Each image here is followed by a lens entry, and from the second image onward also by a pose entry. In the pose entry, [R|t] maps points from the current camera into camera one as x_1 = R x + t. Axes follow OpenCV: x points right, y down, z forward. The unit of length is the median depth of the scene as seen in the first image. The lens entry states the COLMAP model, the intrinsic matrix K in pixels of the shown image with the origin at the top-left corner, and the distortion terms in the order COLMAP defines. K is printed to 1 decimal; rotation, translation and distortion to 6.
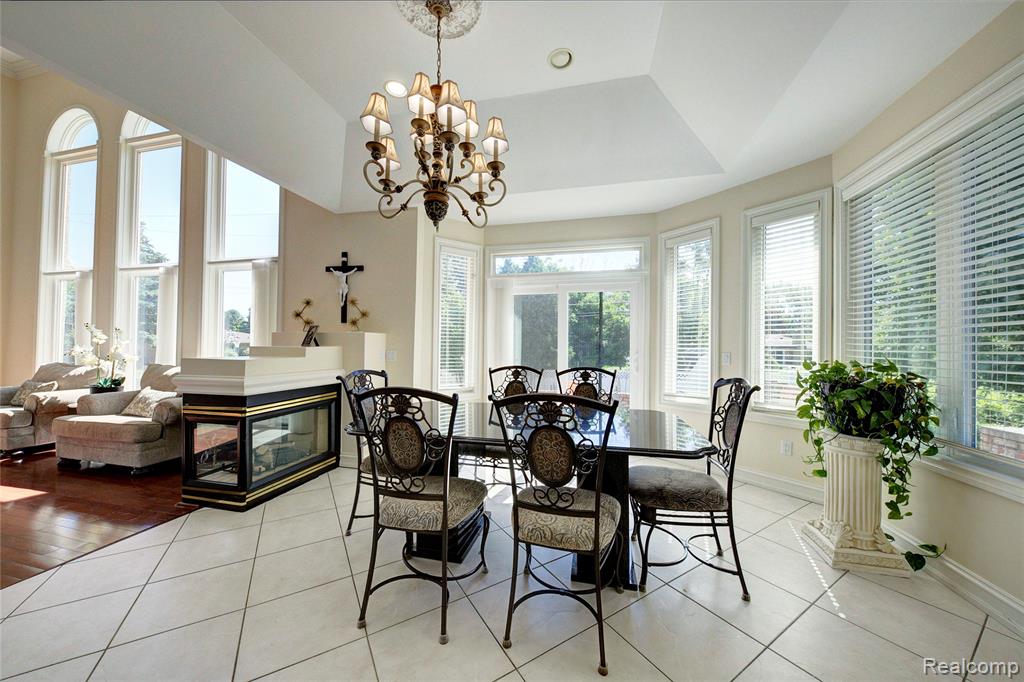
lens RADIAL K [[350.7, 0, 510.3], [0, 350.7, 344.5], [0, 0, 1]] dist [-0.003304, -0.000344]
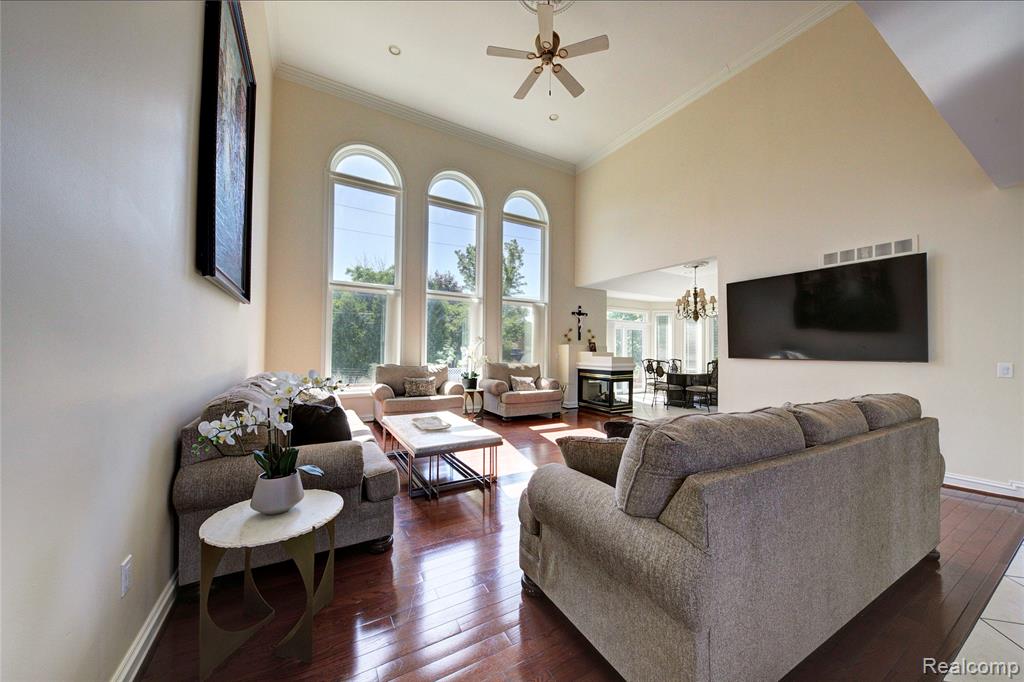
lens RADIAL K [[350.7, 0, 512.4], [0, 350.7, 342.2], [0, 0, 1]] dist [-0.003304, -0.000344]
pose [[0.723497, 0.019267, 0.690059, -2.183442], [-0.014708, 0.999814, -0.012494, -0.018181], [-0.690171, -0.001110, 0.723646, -0.222873]]
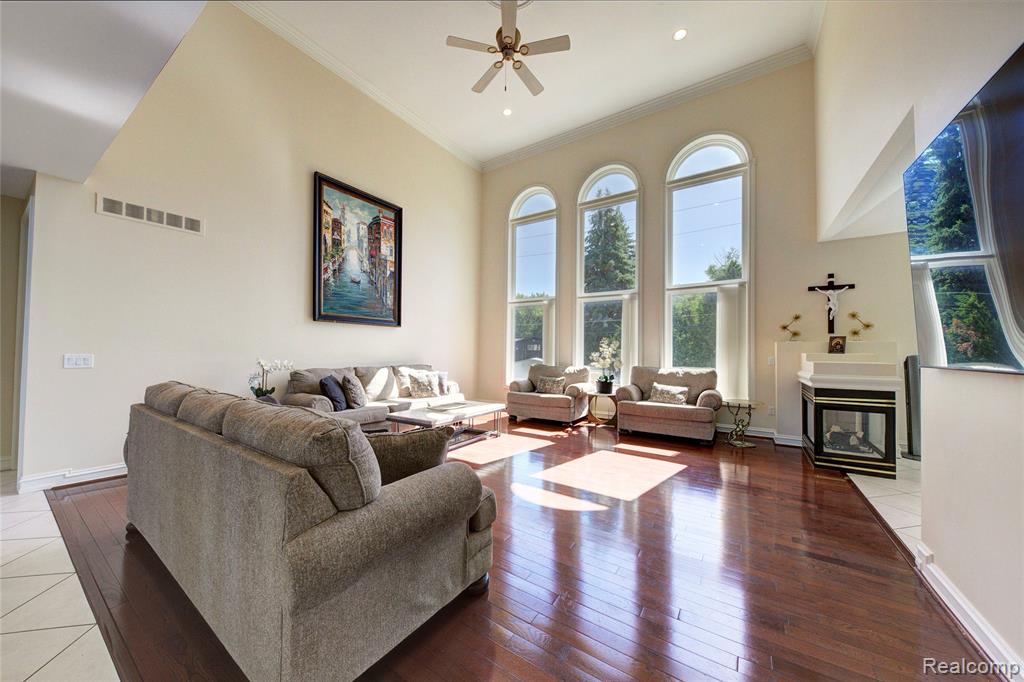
lens RADIAL K [[350.7, 0, 510.9], [0, 350.7, 347.5], [0, 0, 1]] dist [-0.003304, -0.000344]
pose [[0.935751, -0.005450, -0.352618, -1.070165], [0.004476, 0.999984, -0.003576, -0.014454], [0.352632, 0.001768, 0.935760, -0.488070]]
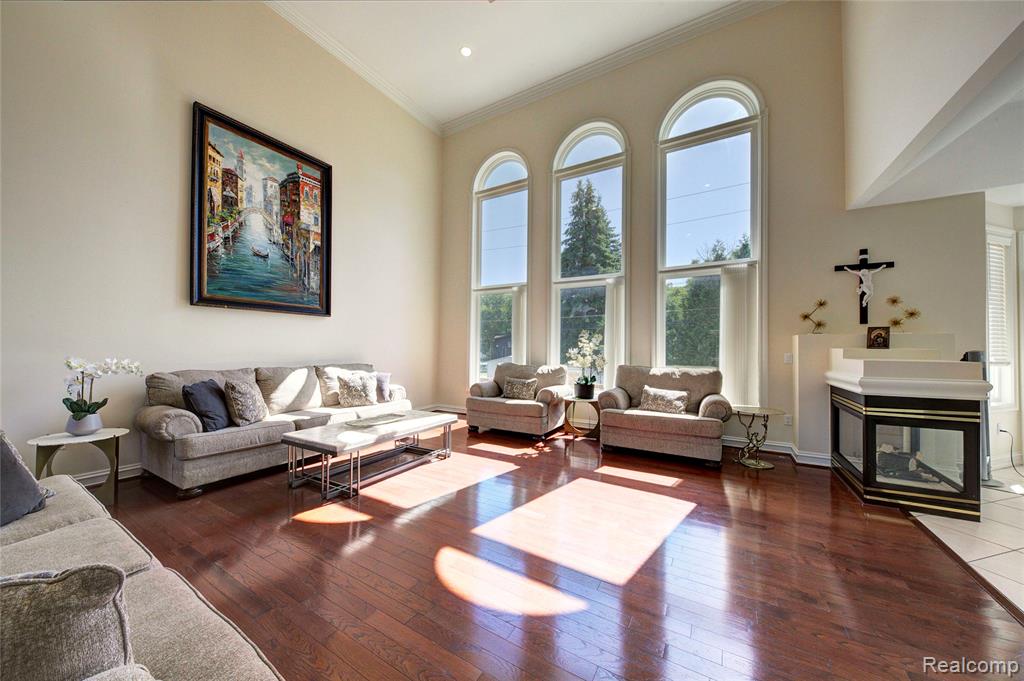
lens RADIAL K [[350.7, 0, 512.6], [0, 350.7, 345.4], [0, 0, 1]] dist [-0.003304, -0.000344]
pose [[0.953345, -0.005209, -0.301838, -1.093676], [0.004773, 0.999986, -0.002181, -0.005740], [0.301845, 0.000639, 0.953357, -0.186566]]
